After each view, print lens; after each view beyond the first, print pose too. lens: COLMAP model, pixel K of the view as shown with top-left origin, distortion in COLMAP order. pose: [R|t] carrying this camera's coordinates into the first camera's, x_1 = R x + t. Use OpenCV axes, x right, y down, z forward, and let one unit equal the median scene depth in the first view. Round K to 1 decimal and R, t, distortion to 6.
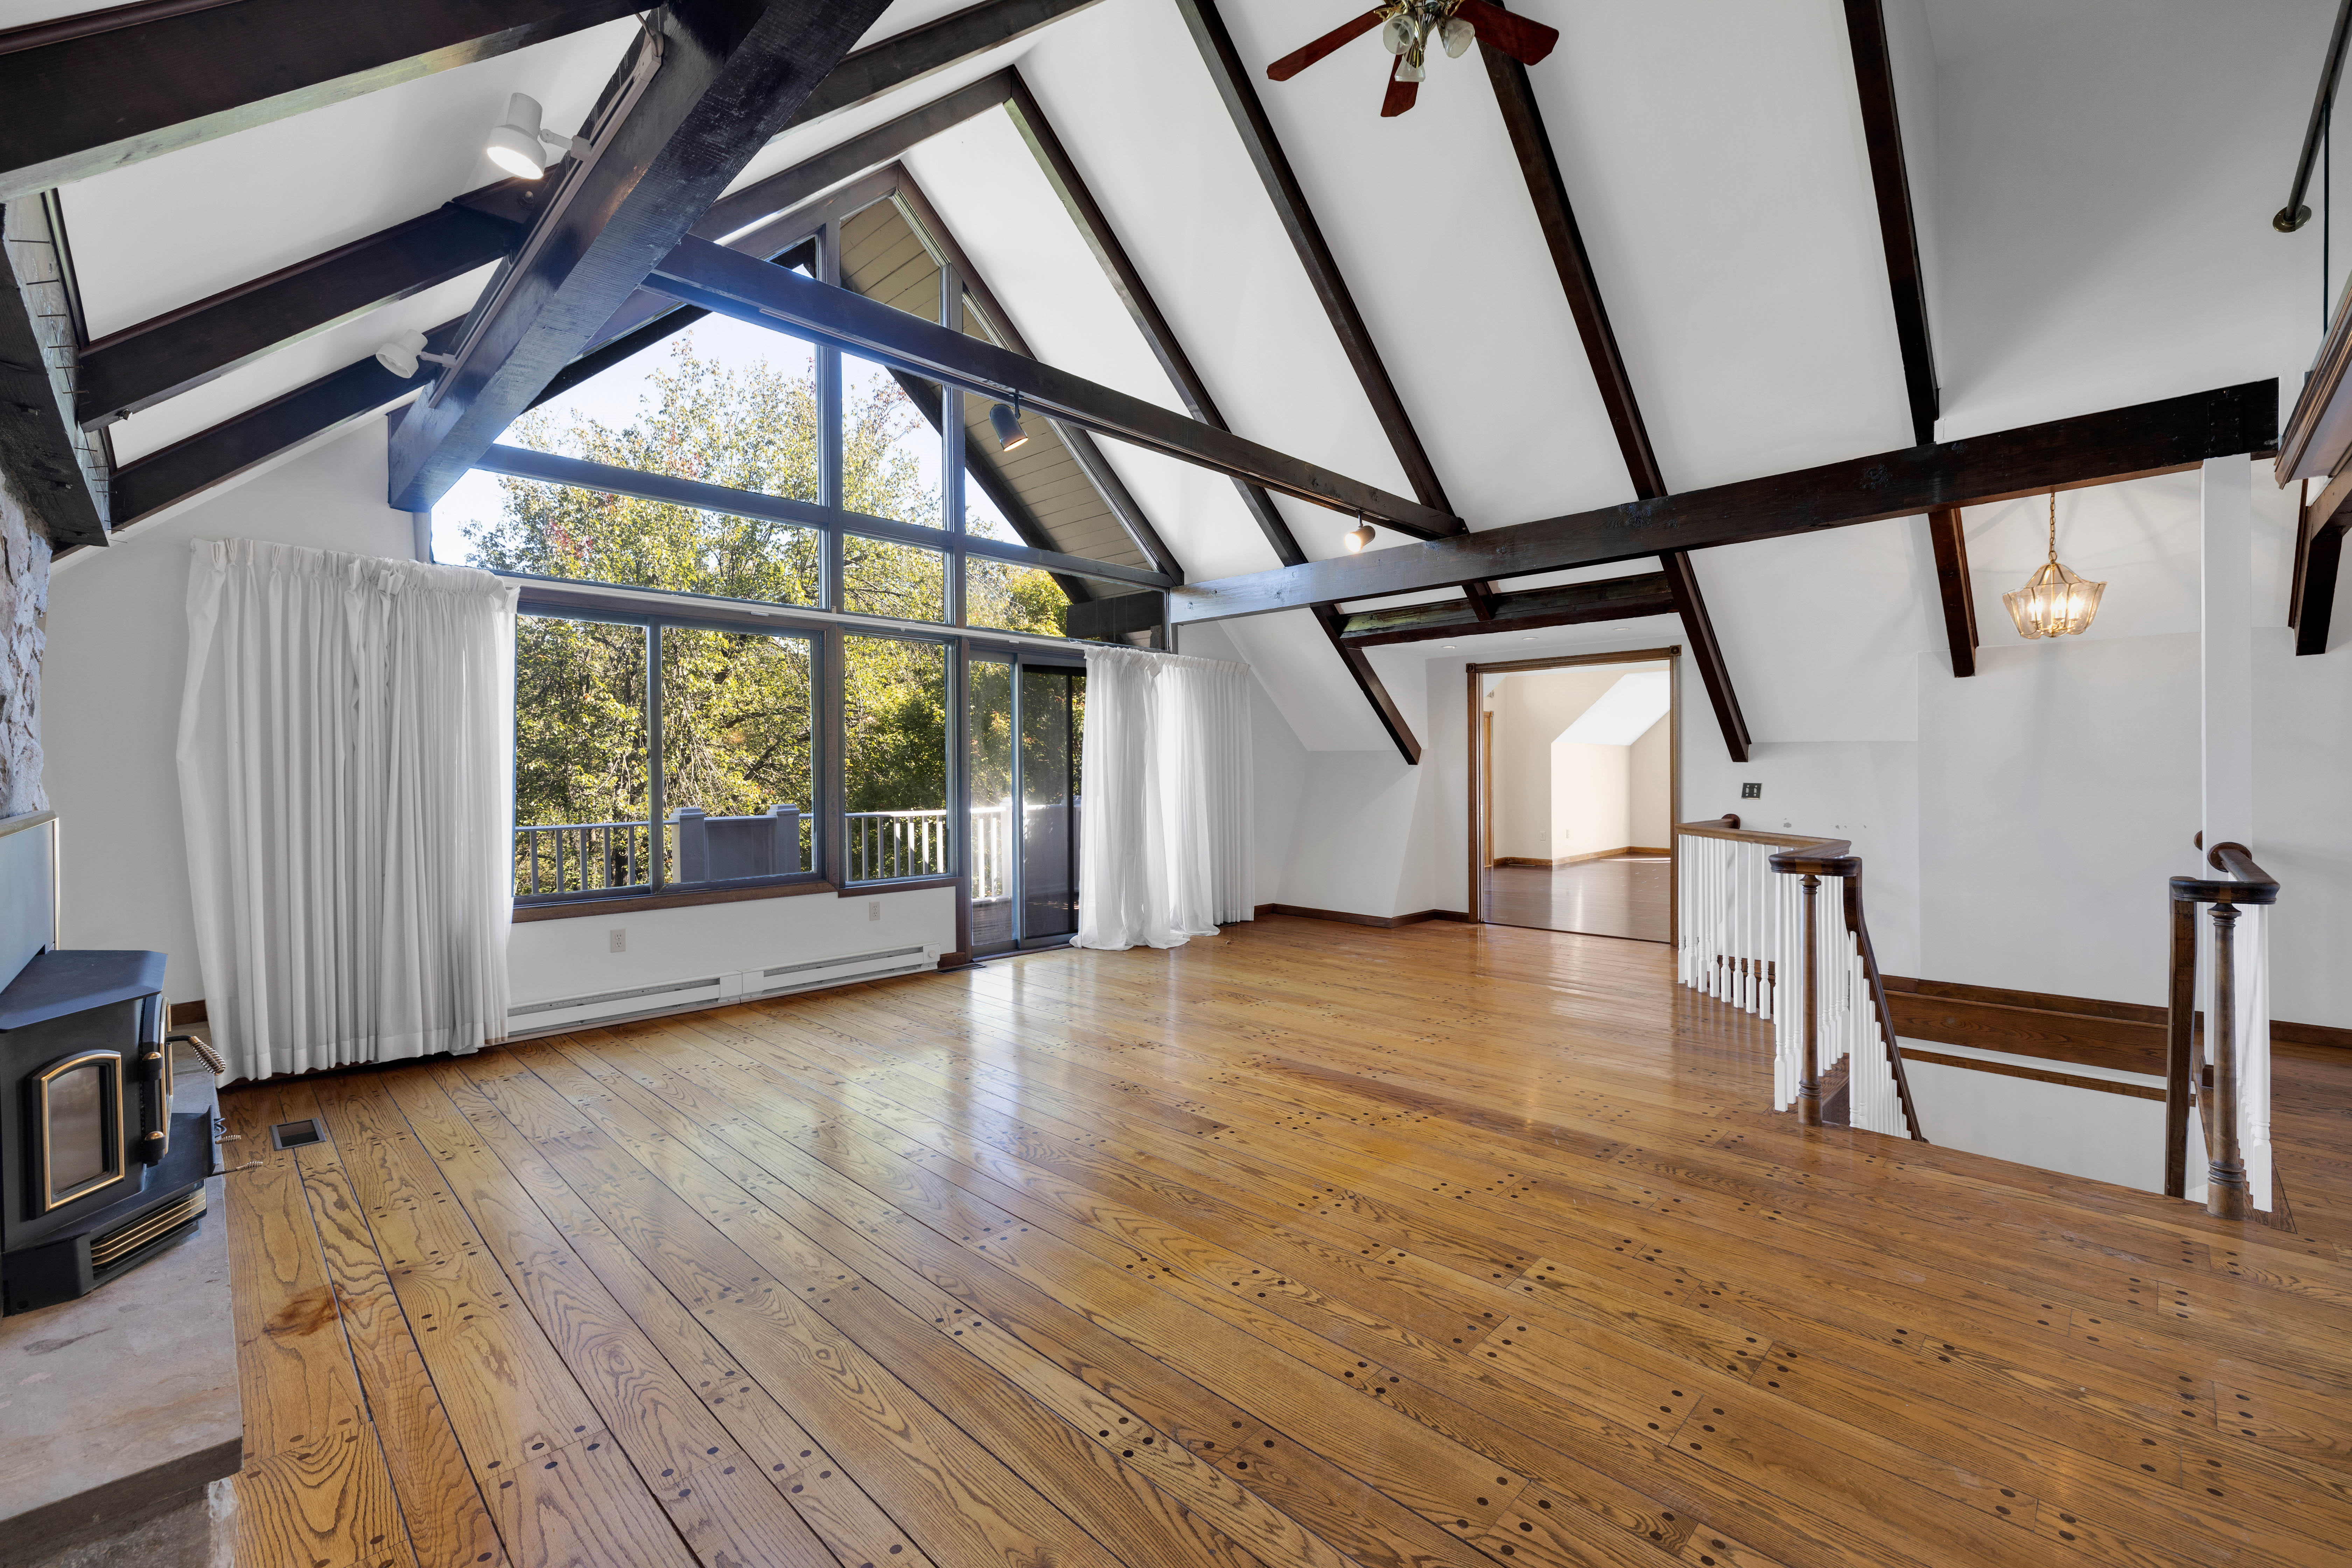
lens RADIAL K [[982.2, 0, 1176.5], [0, 982.2, 776.9], [0, 0, 1]] dist [0.000570, 0.000169]
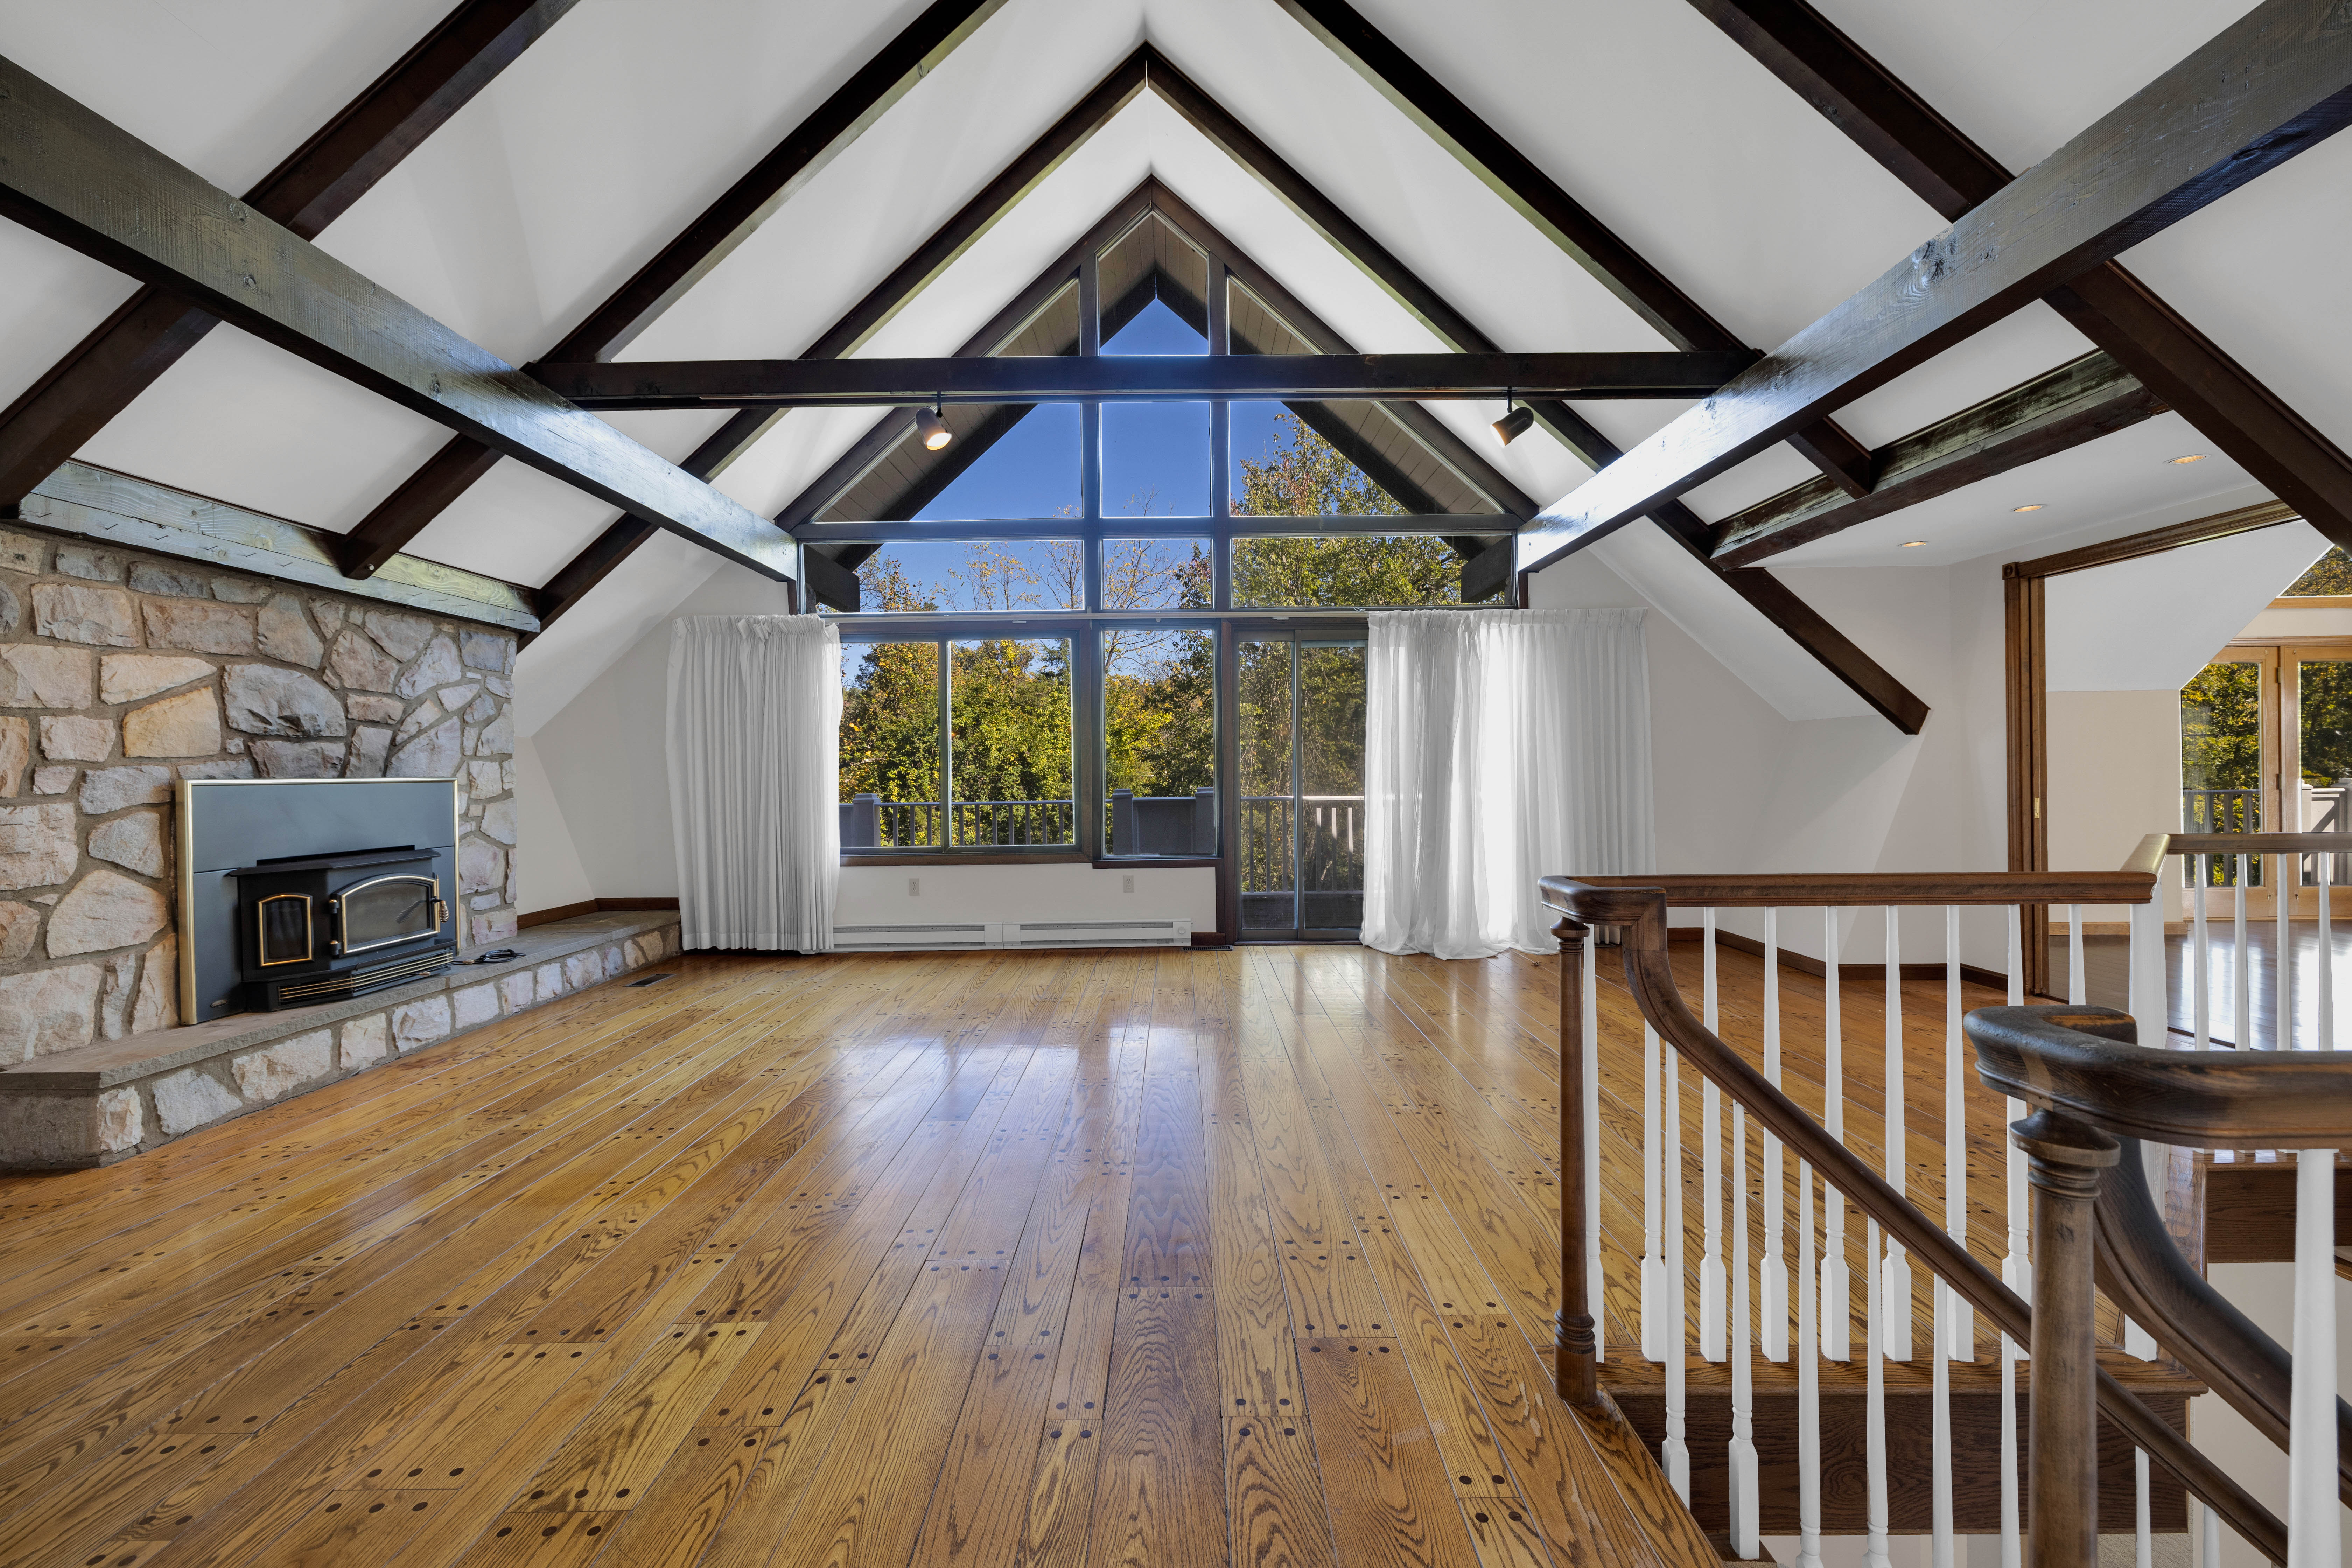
lens RADIAL K [[982.2, 0, 1176.5], [0, 982.2, 776.9], [0, 0, 1]] dist [0.000570, 0.000169]
pose [[0.699815, 0.001307, -0.714323, 0.662719], [0.004281, 0.999973, 0.006024, 0.016657], [0.714311, -0.007273, 0.699790, 0.372418]]
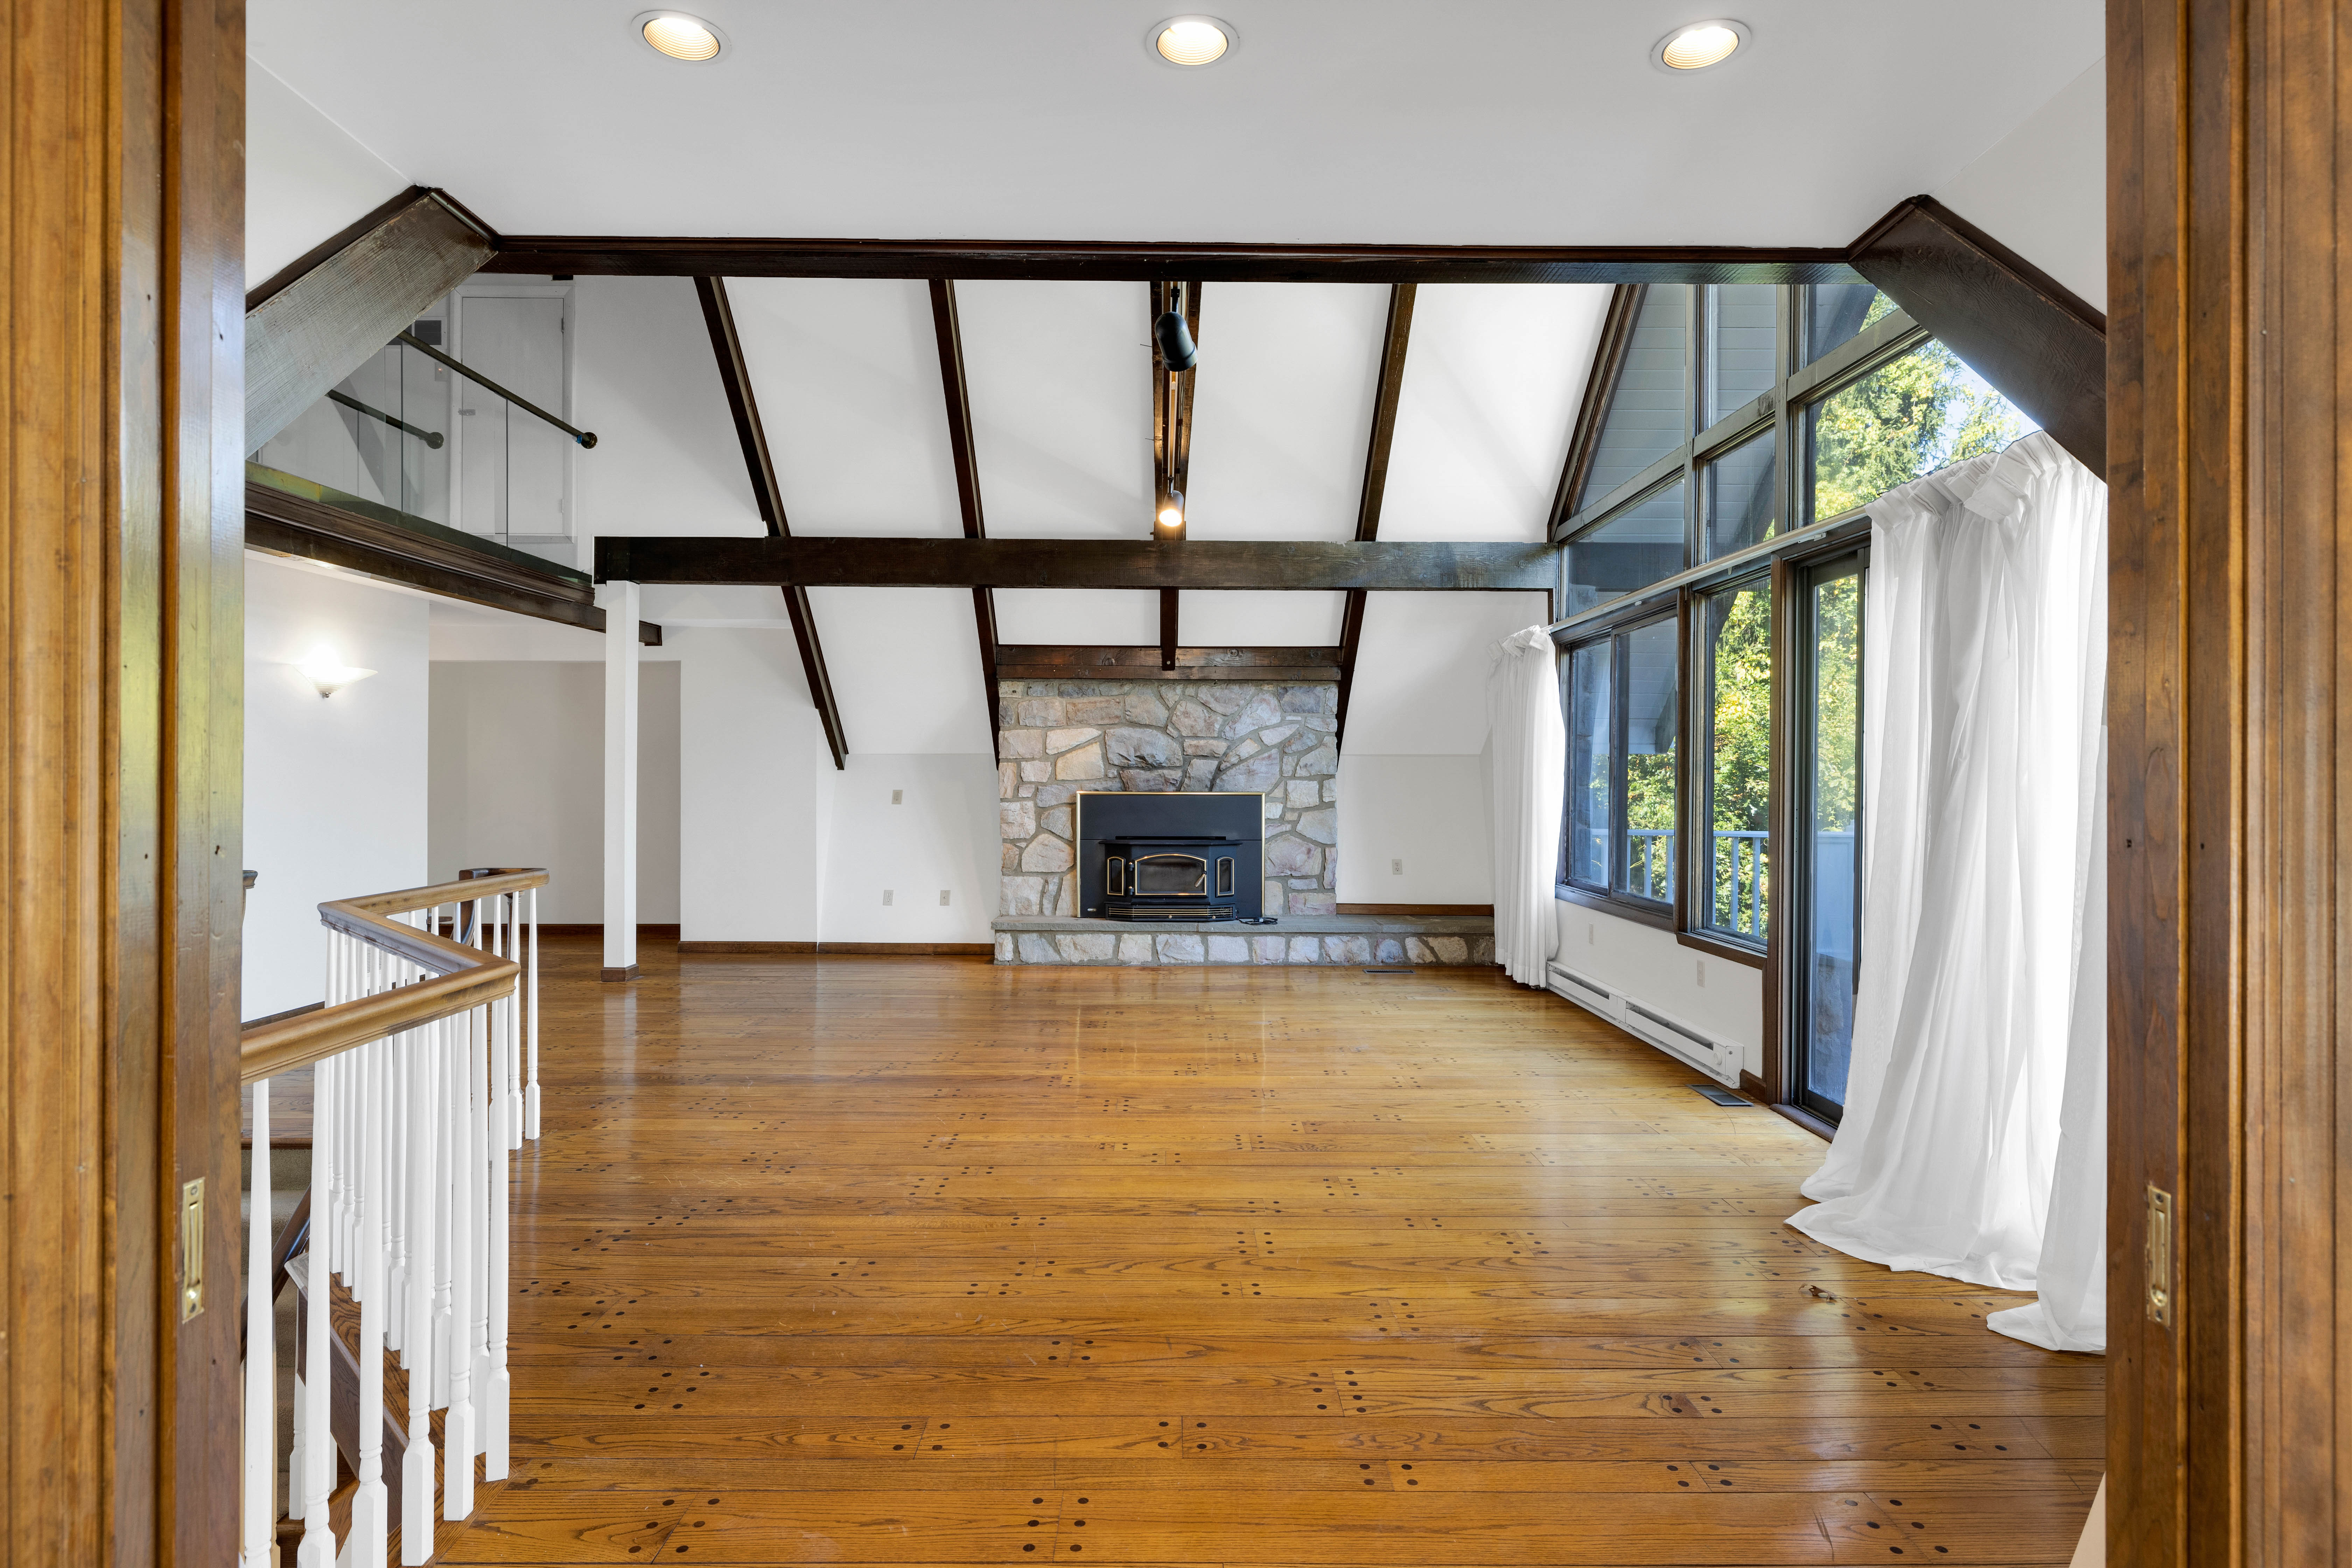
lens RADIAL K [[1251.1, 0, 1176.0], [0, 1251.1, 784.0], [0, 0, 1]] dist [-0.003317, -0.000339]
pose [[-0.706710, 0.006883, -0.707470, 0.814192], [-0.004997, 0.999879, 0.014719, -0.019930], [0.707486, 0.013937, -0.706590, 1.813859]]
